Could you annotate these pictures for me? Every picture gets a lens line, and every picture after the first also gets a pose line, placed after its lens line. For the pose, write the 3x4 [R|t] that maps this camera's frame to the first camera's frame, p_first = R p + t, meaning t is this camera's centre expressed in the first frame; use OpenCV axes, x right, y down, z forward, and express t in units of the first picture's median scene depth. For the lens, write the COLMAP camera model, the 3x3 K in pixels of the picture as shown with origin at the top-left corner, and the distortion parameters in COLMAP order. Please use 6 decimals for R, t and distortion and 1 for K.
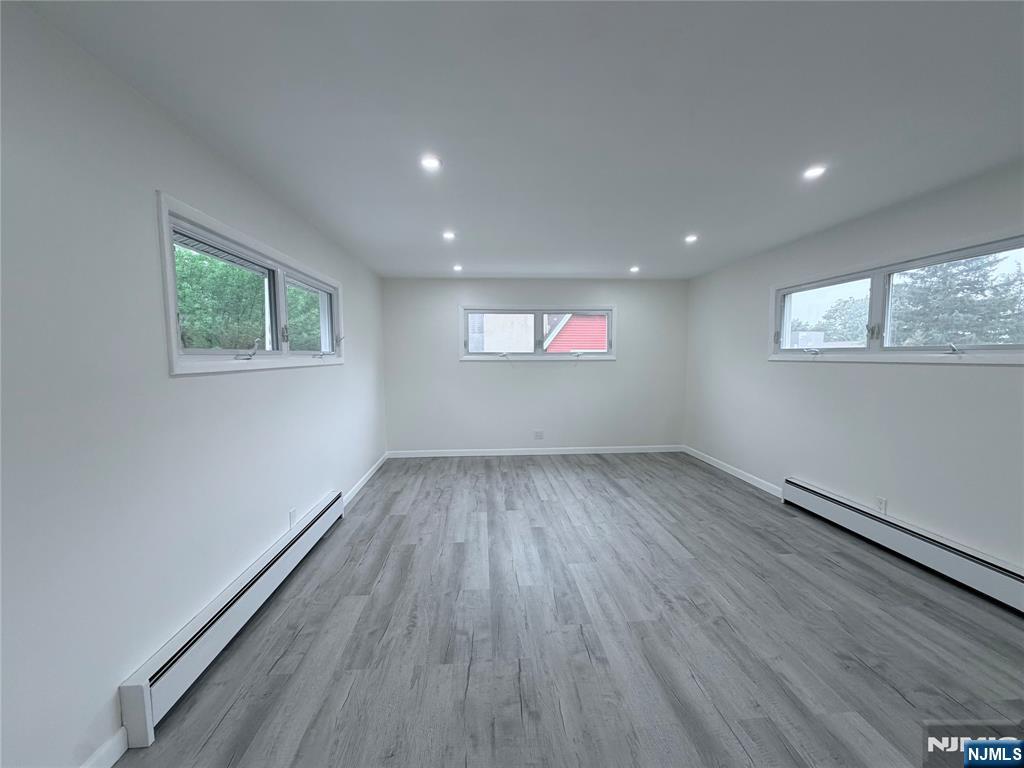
lens RADIAL K [[407.1, 0, 512.0], [0, 407.1, 387.6], [0, 0, 1]] dist [-0.000326, 0.000444]
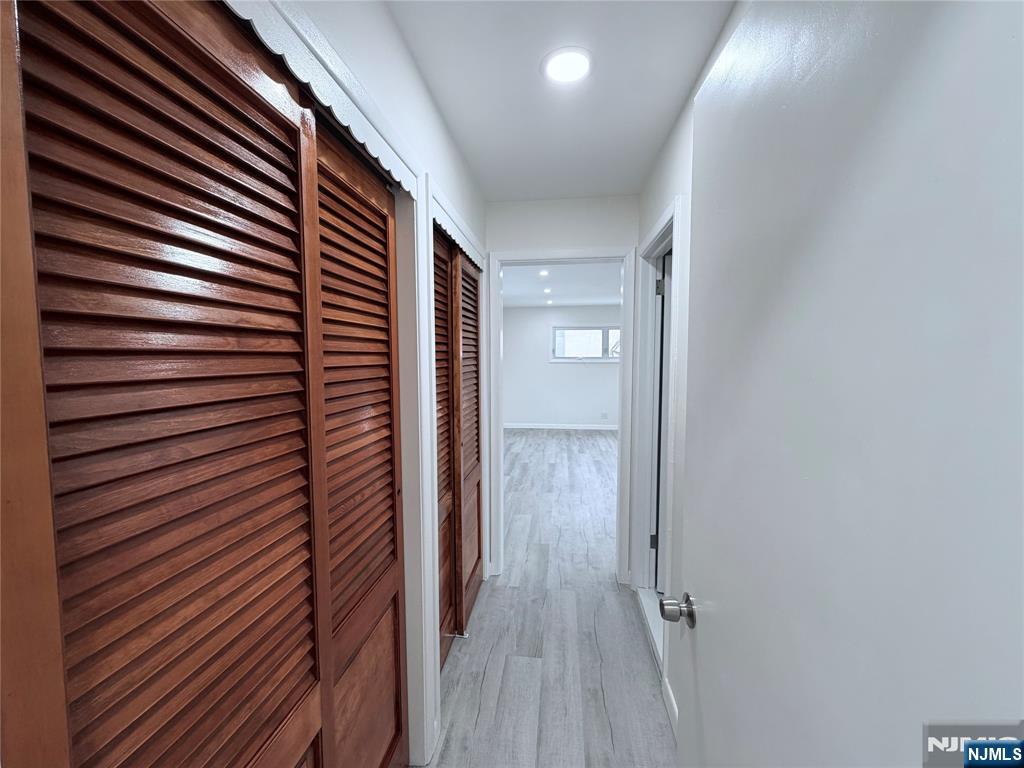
lens RADIAL K [[407.1, 0, 513.3], [0, 407.1, 383.2], [0, 0, 1]] dist [-0.000326, 0.000444]
pose [[0.981662, 0.012224, -0.190238, 0.035528], [-0.014816, 0.999816, -0.012211, 0.040649], [0.190053, 0.014806, 0.981662, -0.683852]]
